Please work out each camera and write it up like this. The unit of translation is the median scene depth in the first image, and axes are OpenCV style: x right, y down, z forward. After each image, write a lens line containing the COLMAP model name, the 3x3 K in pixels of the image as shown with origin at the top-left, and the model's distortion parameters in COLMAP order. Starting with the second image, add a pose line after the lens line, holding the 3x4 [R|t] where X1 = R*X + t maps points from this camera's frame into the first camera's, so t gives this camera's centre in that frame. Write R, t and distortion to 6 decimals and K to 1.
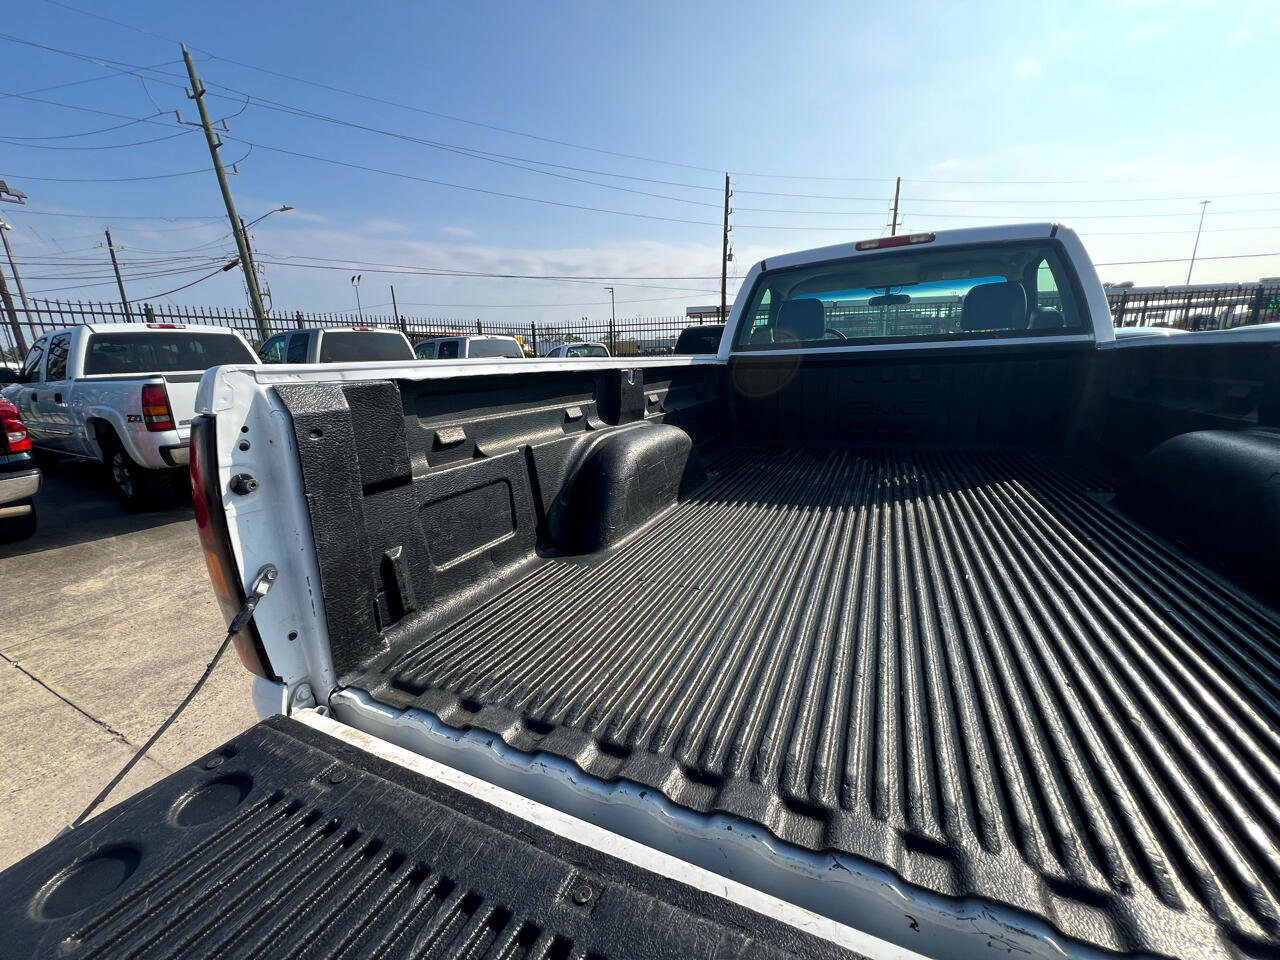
lens RADIAL K [[516.6, 0, 632.6], [0, 516.6, 478.5], [0, 0, 1]] dist [-0.001237, -0.000065]
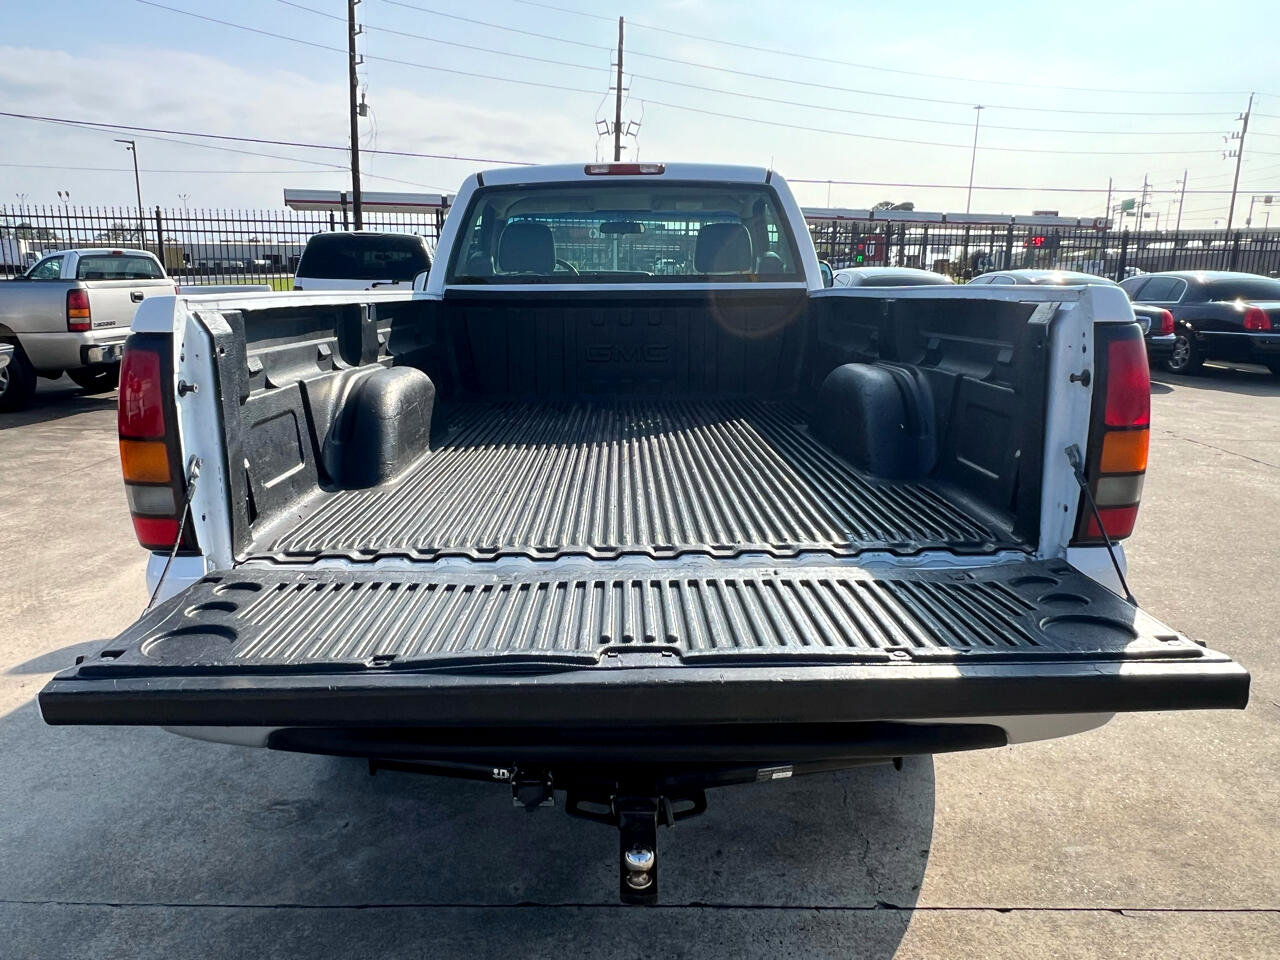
lens RADIAL K [[965.7, 0, 615.1], [0, 965.7, 480.5], [0, 0, 1]] dist [-0.000337, -0.004430]
pose [[0.903370, -0.049019, 0.426052, -0.314215], [0.061424, 0.997993, -0.015416, 0.131366], [-0.424441, 0.040096, 0.904567, -0.616929]]
